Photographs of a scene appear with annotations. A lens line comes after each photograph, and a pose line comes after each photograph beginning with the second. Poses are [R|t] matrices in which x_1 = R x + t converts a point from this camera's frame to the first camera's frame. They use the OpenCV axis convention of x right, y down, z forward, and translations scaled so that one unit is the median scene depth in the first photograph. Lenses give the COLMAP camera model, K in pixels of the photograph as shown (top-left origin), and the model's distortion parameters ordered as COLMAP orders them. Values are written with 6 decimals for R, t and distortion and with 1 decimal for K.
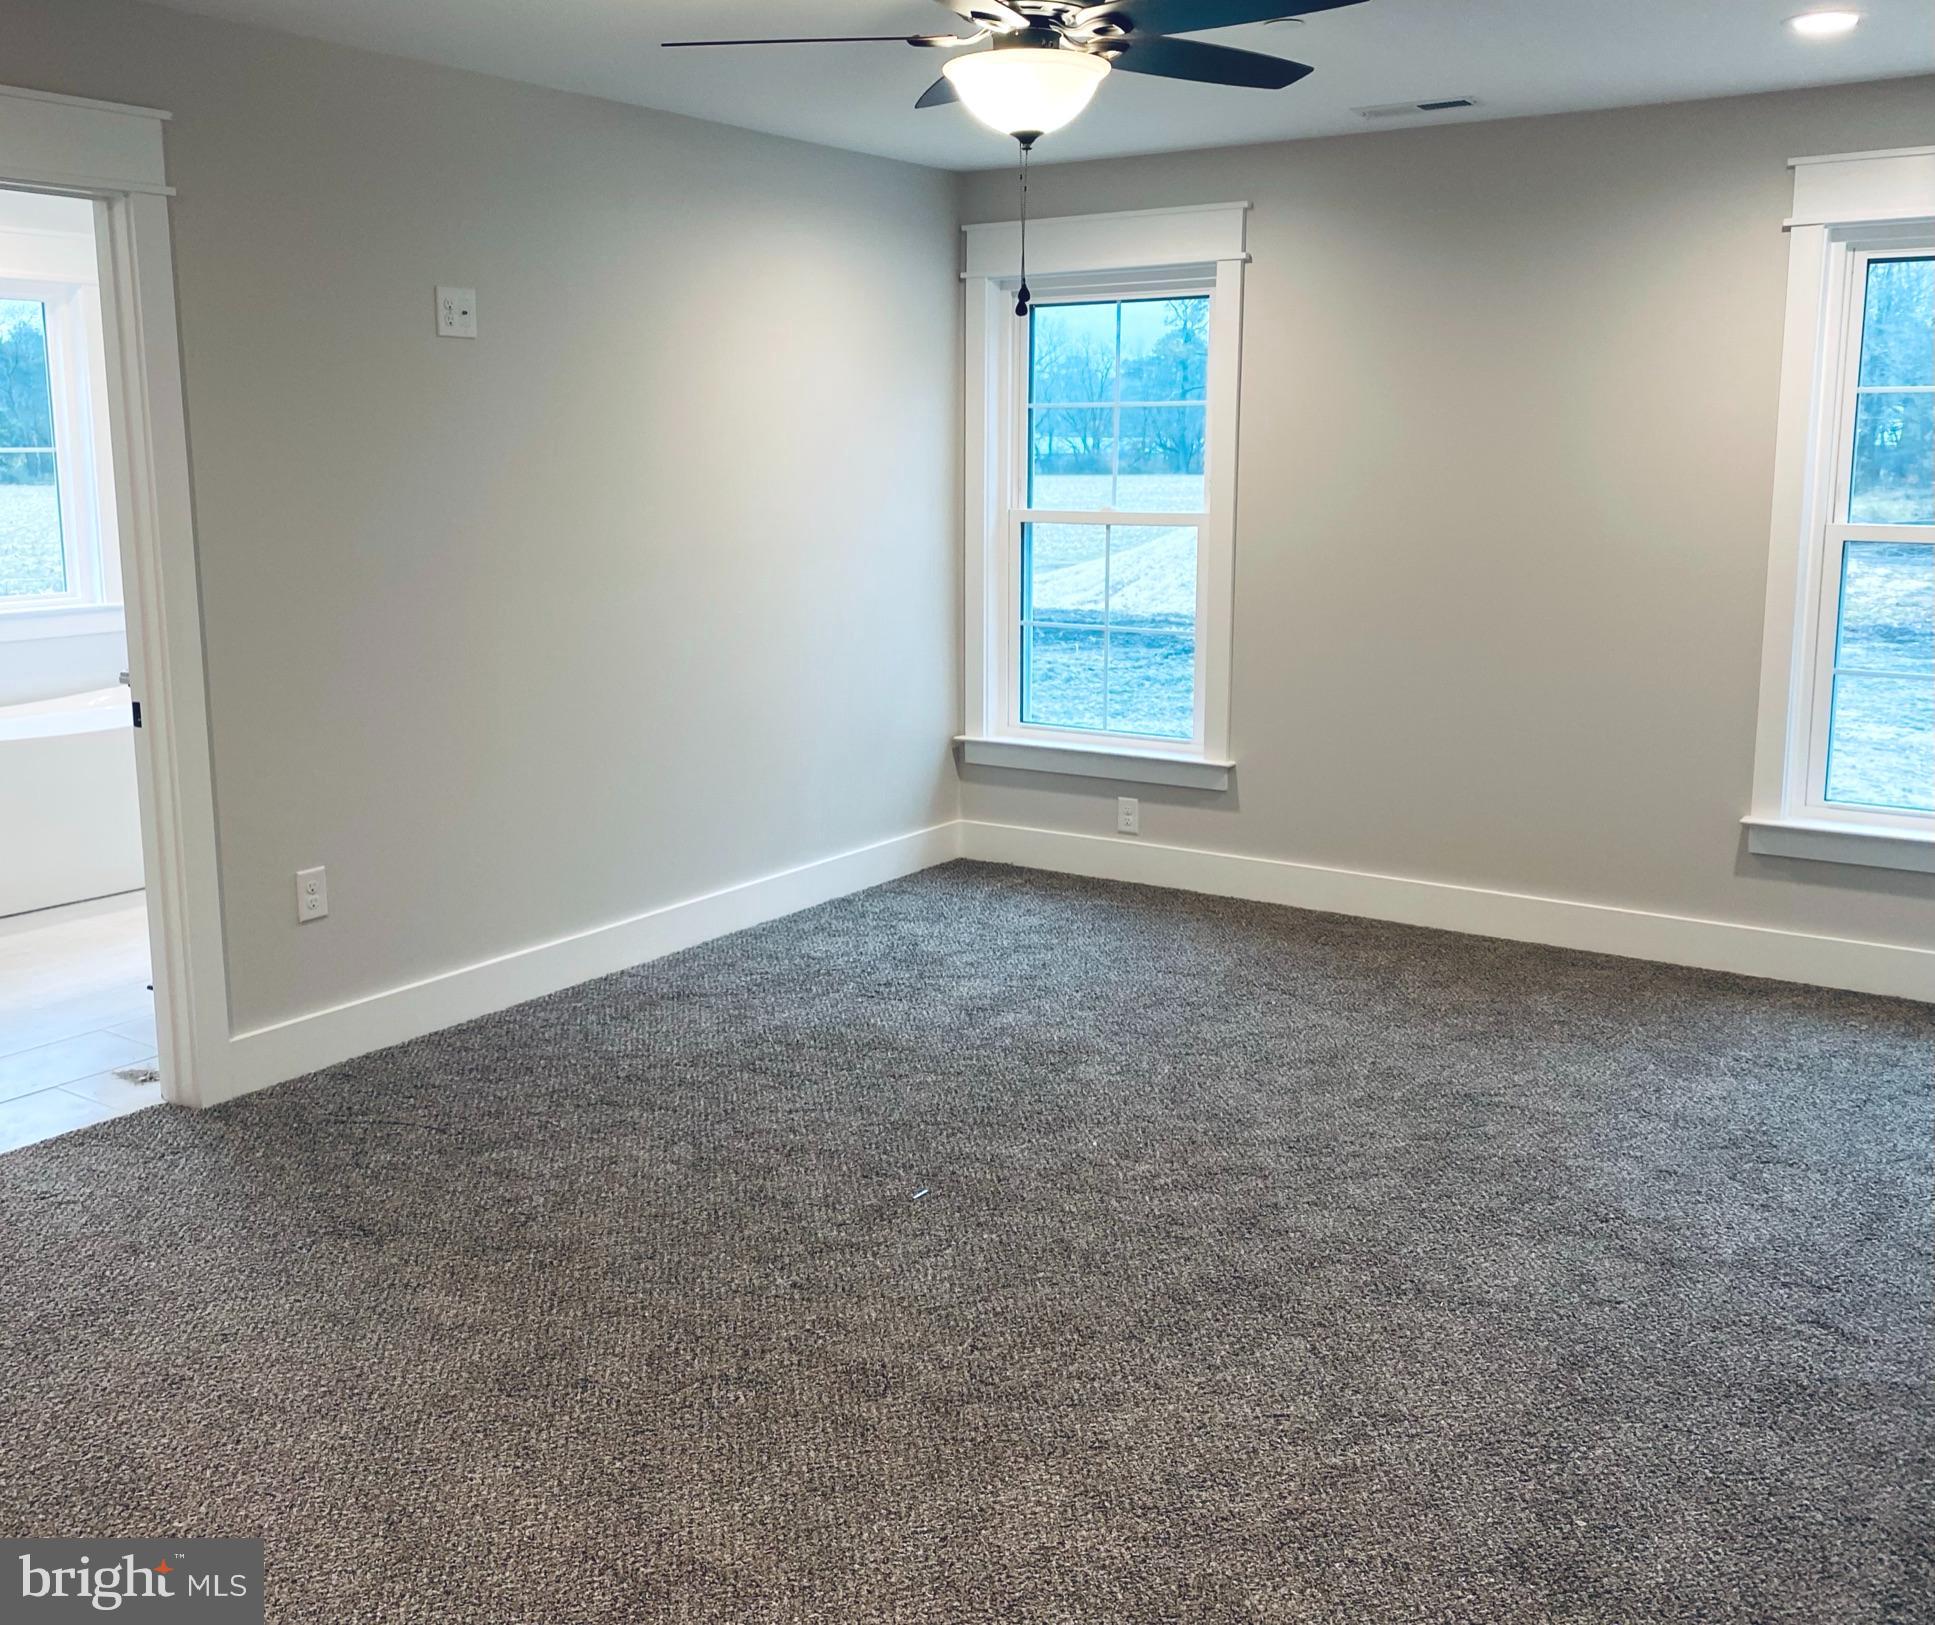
lens RADIAL K [[1849.2, 0, 966.4], [0, 1849.2, 808.7], [0, 0, 1]] dist [-0.052920, -0.006705]
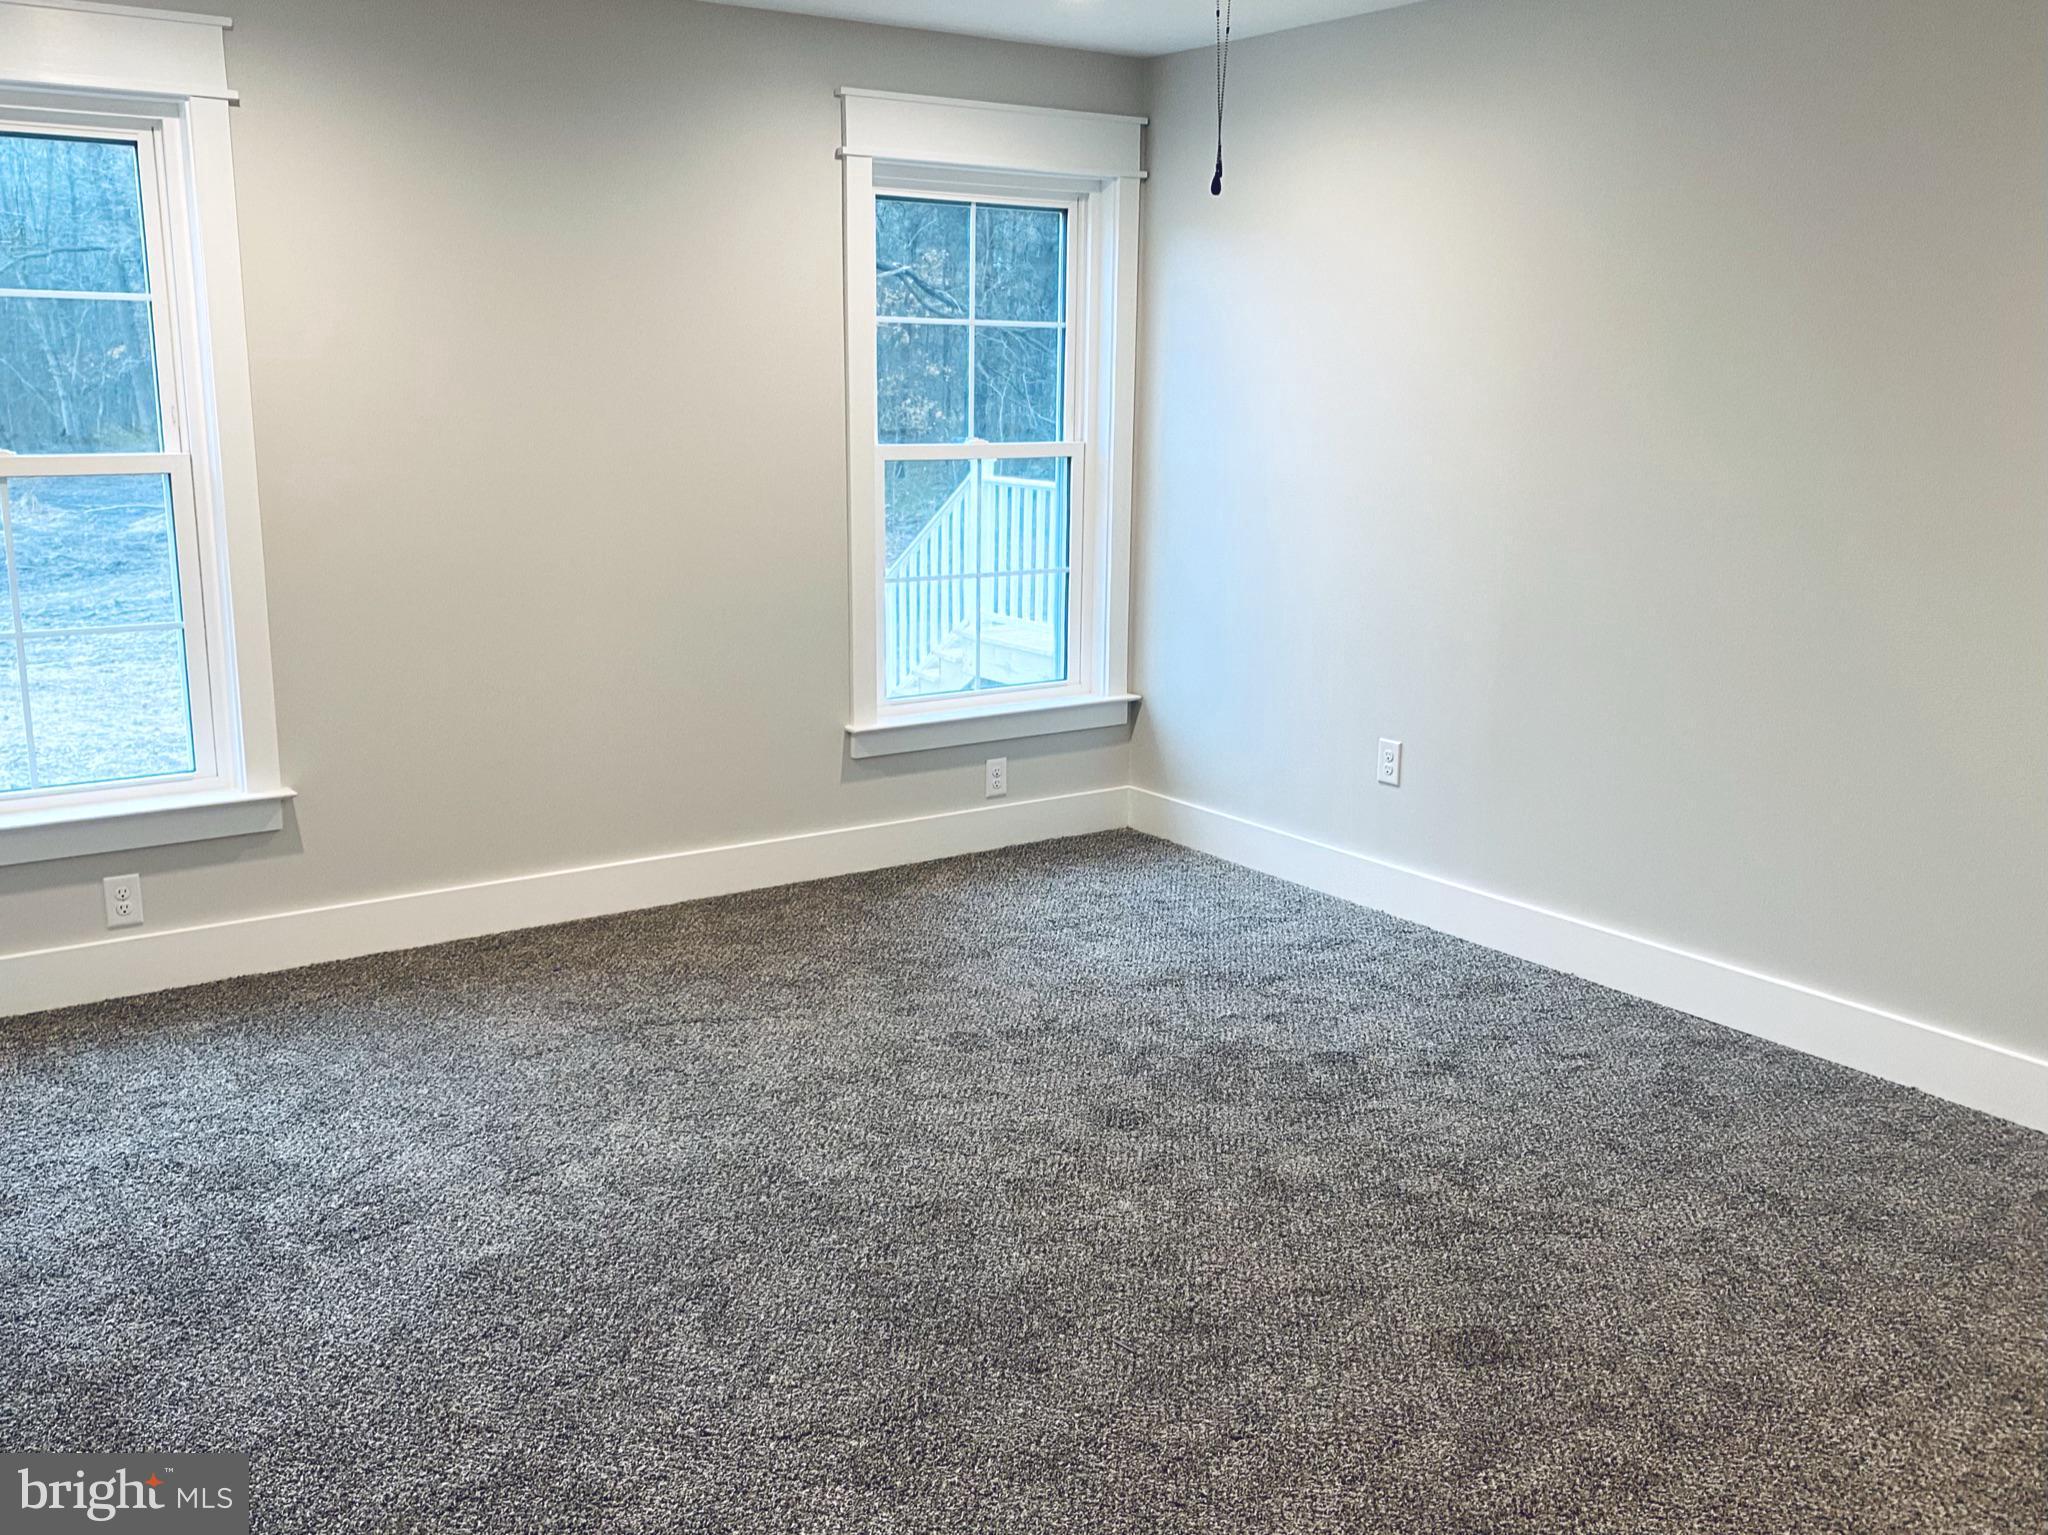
lens RADIAL K [[1777.9, 0, 1024.0], [0, 1777.9, 767.5], [0, 0, 1]] dist [0.041018, -0.003871]
pose [[0.343056, -0.196122, 0.918612, -0.518772], [0.169602, 0.974819, 0.144784, -0.109338], [-0.923876, 0.106129, 0.367680, 0.563340]]
